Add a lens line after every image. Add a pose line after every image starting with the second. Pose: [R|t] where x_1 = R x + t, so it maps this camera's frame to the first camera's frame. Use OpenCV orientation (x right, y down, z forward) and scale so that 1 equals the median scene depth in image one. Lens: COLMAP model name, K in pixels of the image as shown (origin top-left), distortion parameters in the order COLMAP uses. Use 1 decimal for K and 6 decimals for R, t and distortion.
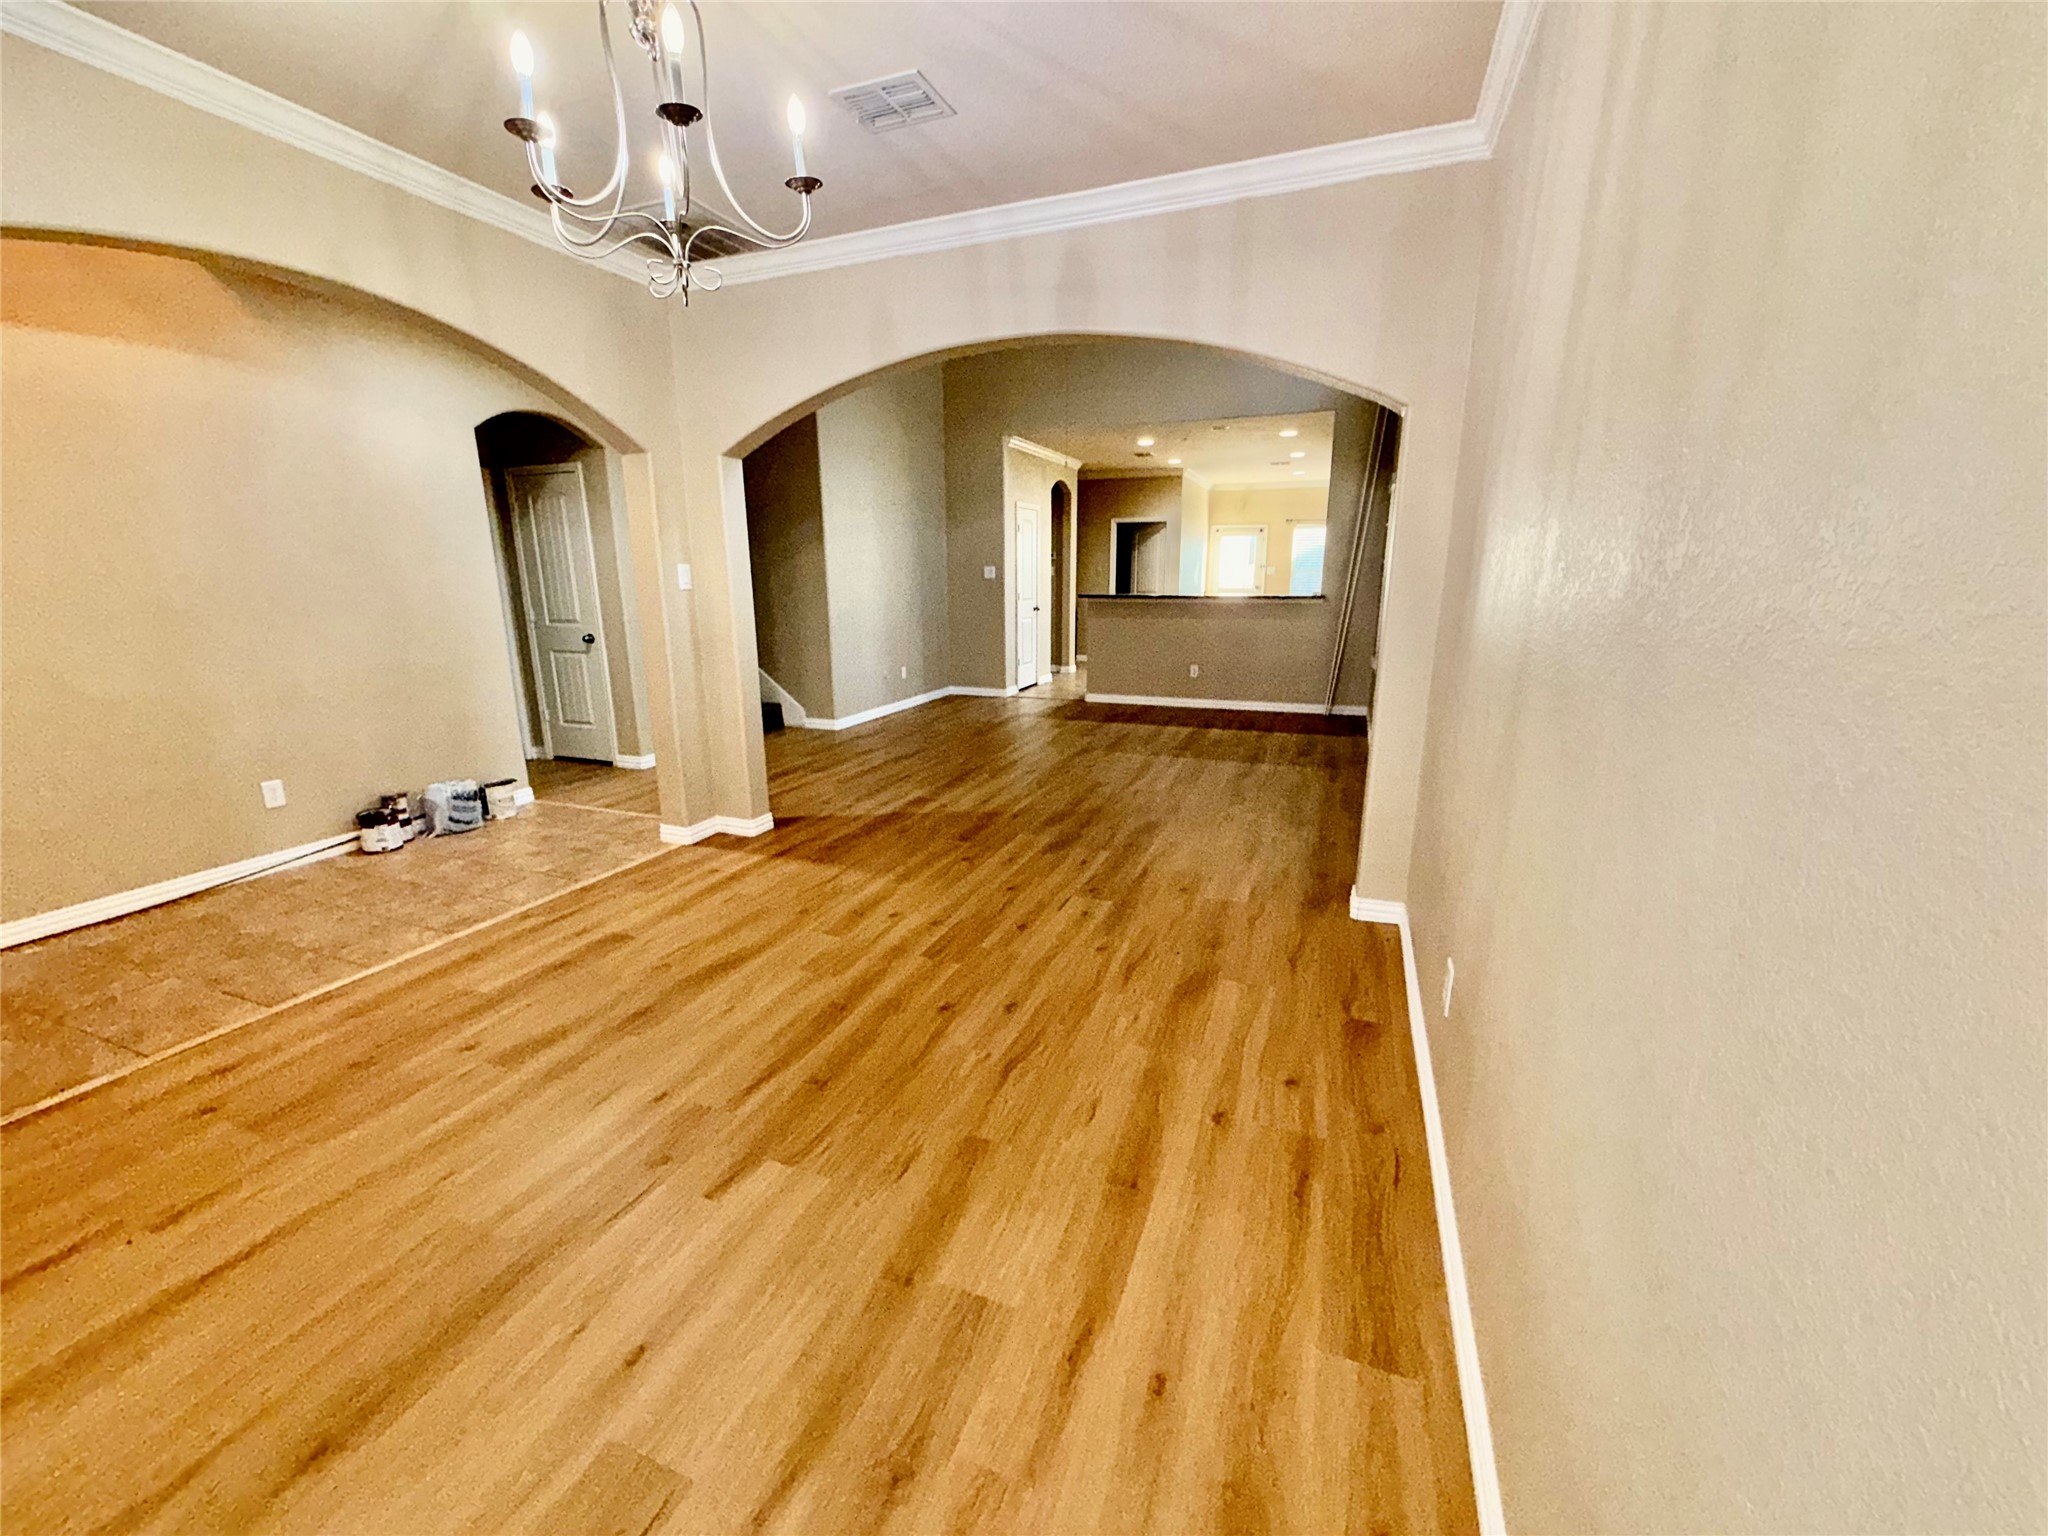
lens RADIAL K [[828.6, 0, 1022.8], [0, 828.6, 764.0], [0, 0, 1]] dist [-0.001052, 0.000826]
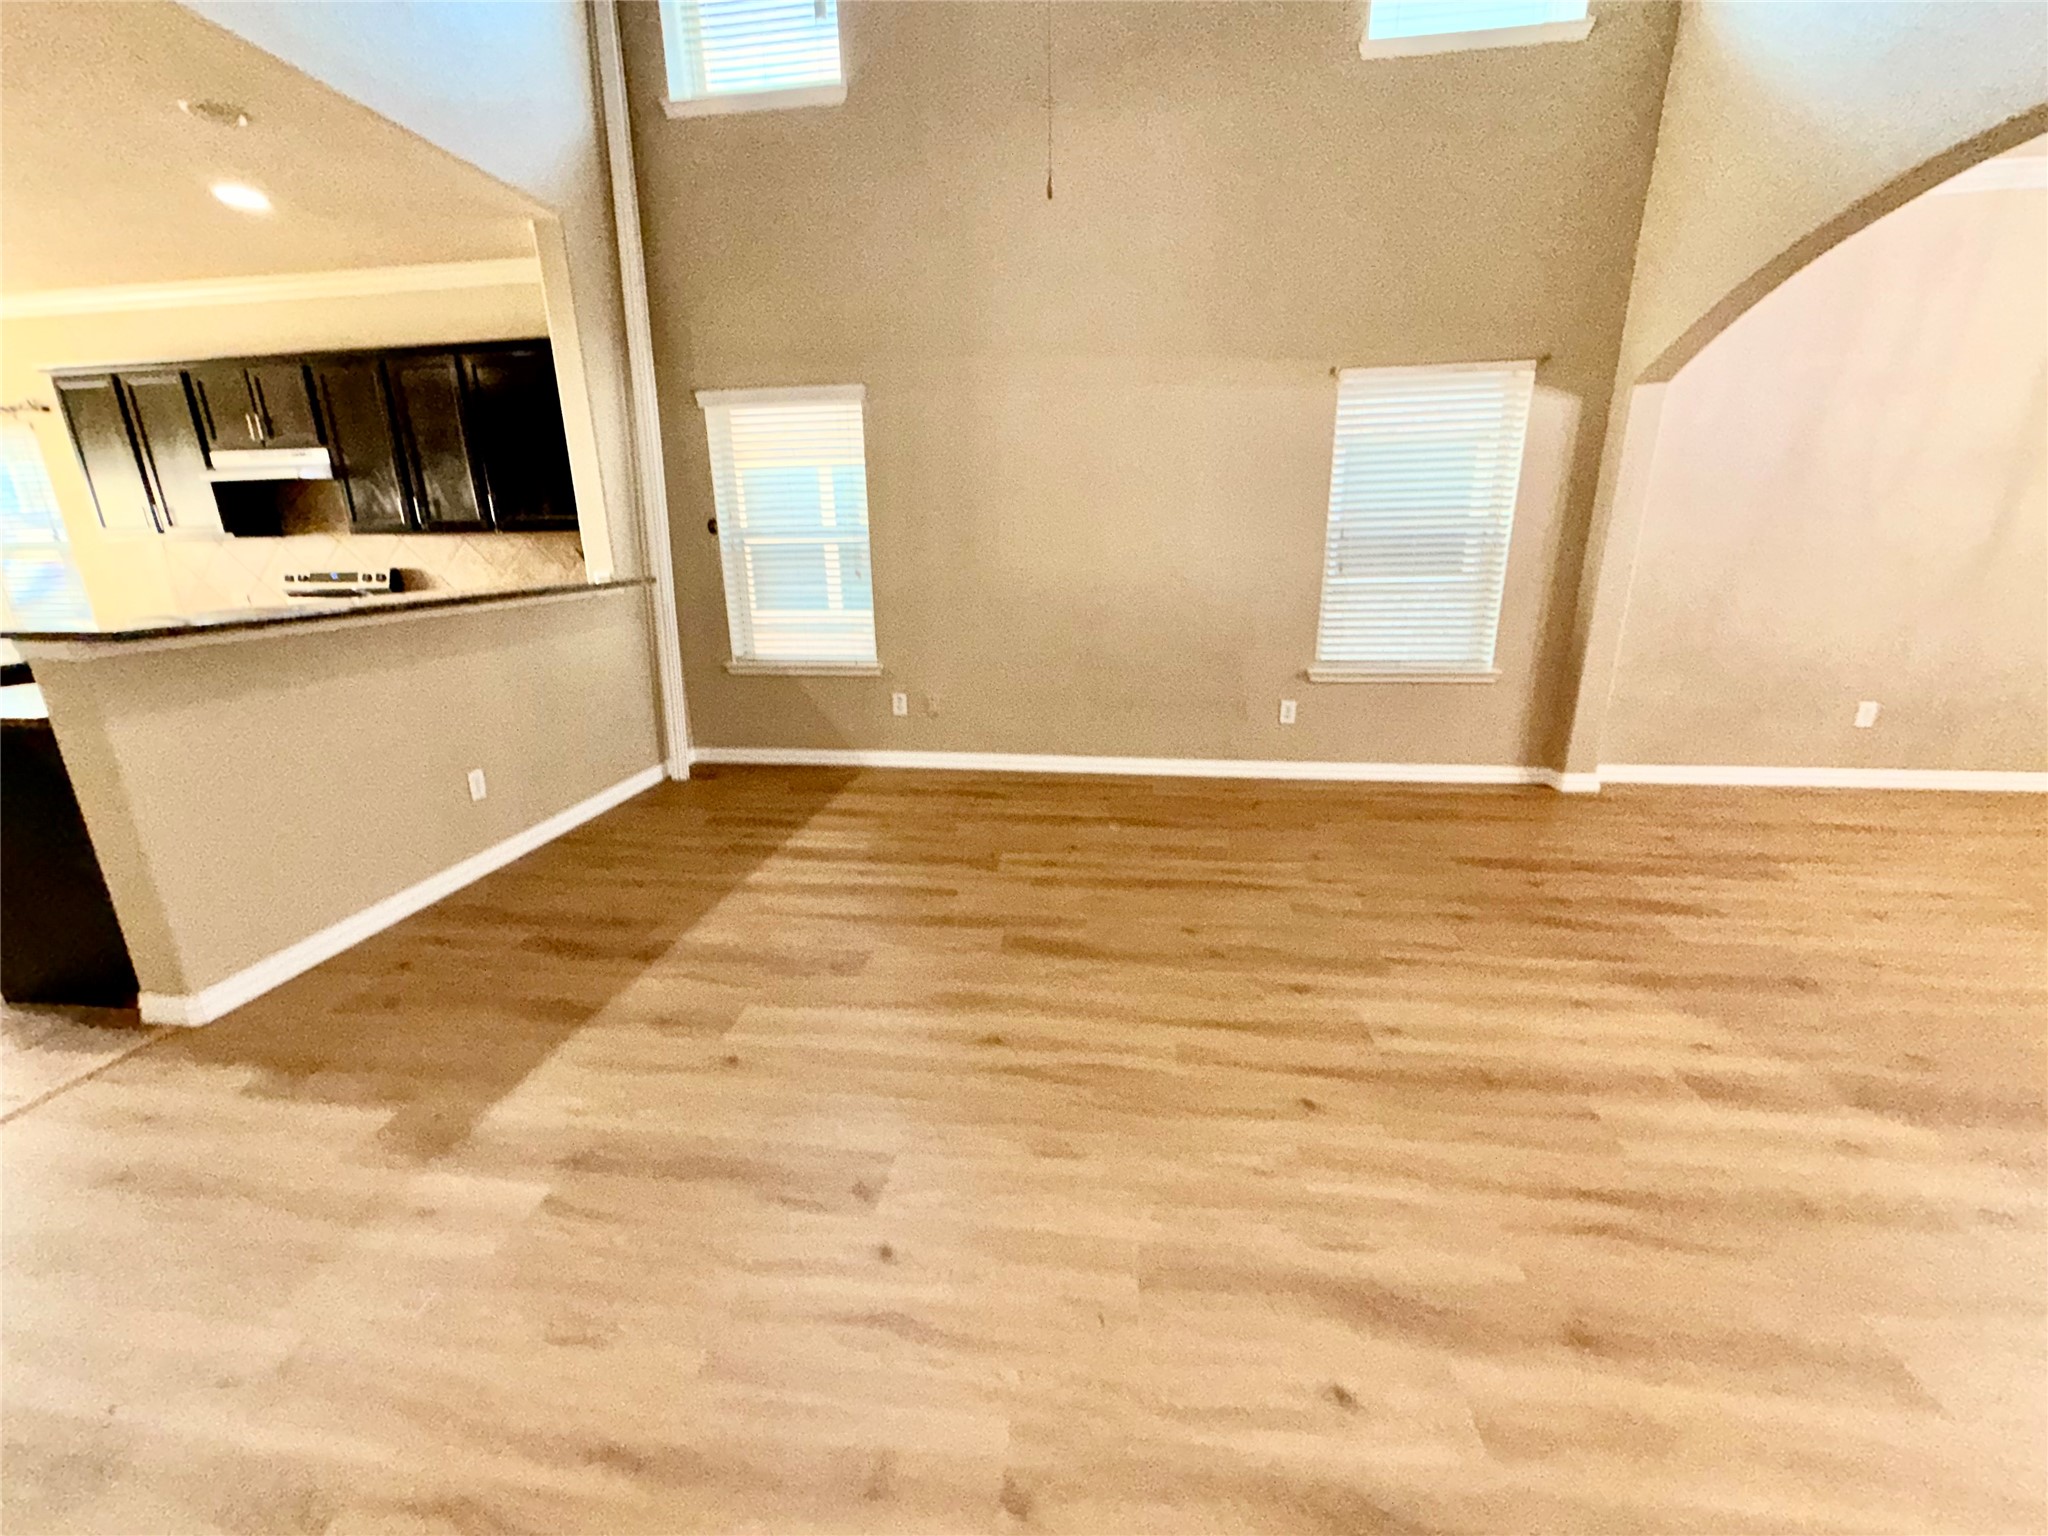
lens RADIAL K [[828.6, 0, 1018.8], [0, 828.6, 771.3], [0, 0, 1]] dist [-0.001052, 0.000826]
pose [[-0.224484, -0.260752, 0.938944, -0.389116], [0.258059, 0.913228, 0.315308, -0.311478], [-0.939687, 0.313085, -0.137716, 1.375483]]
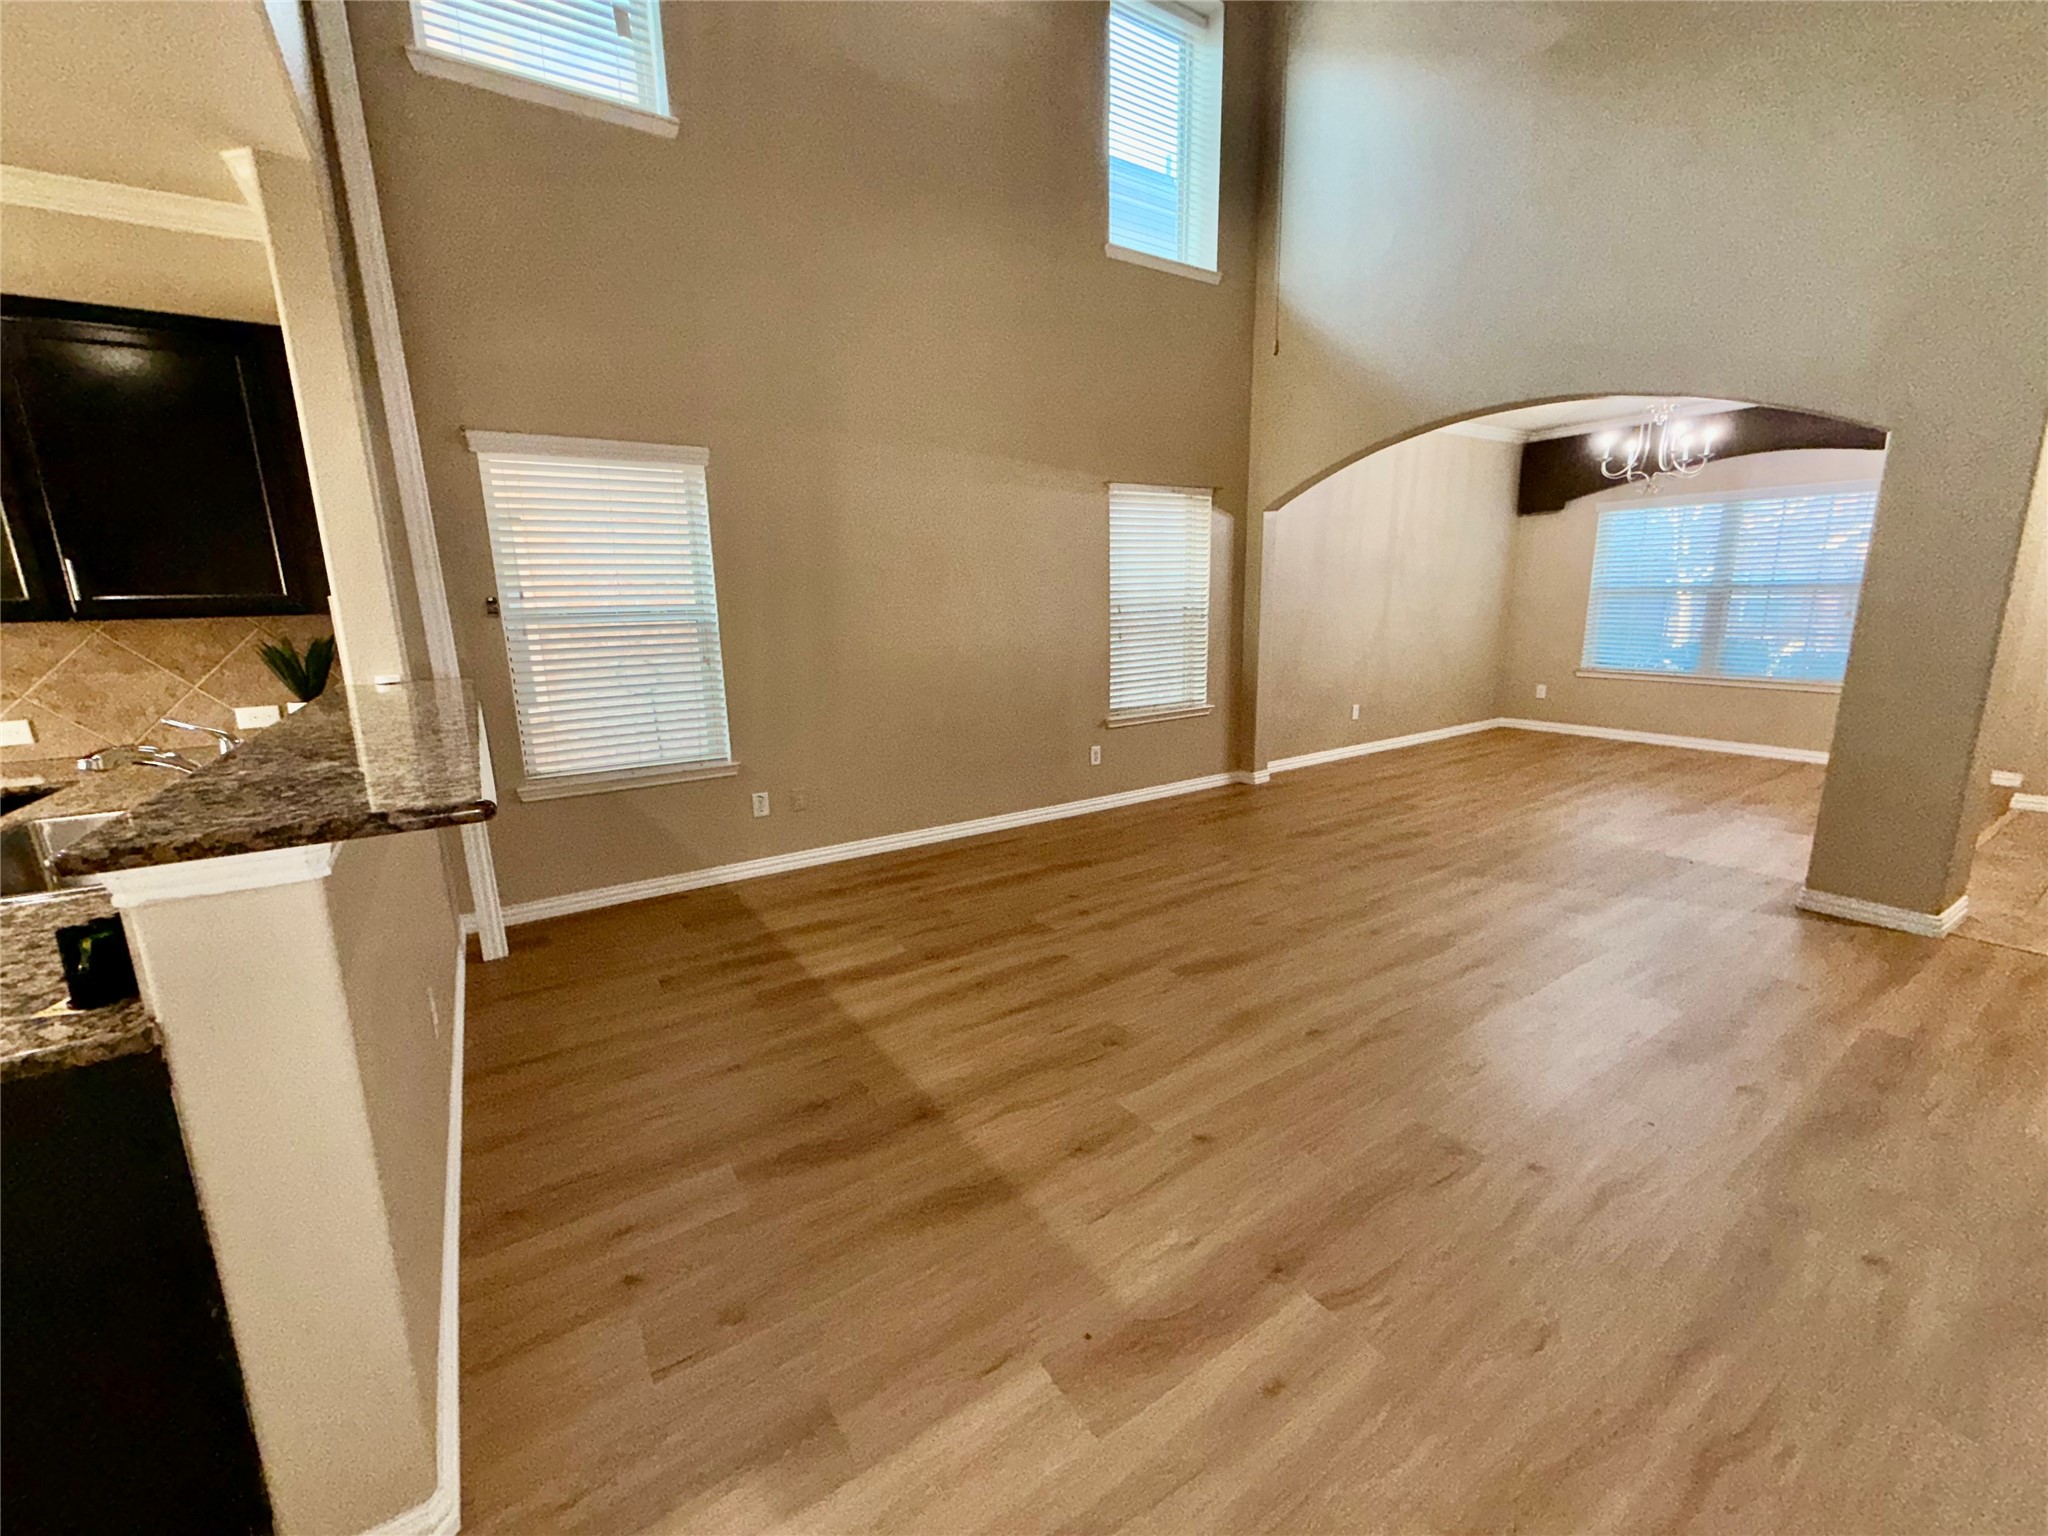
lens RADIAL K [[828.6, 0, 1013.2], [0, 828.6, 772.4], [0, 0, 1]] dist [-0.001052, 0.000826]
pose [[-0.813621, -0.097238, 0.573206, -0.127548], [0.169495, 0.903416, 0.393840, -0.432449], [-0.556140, 0.417592, -0.718557, 1.796219]]
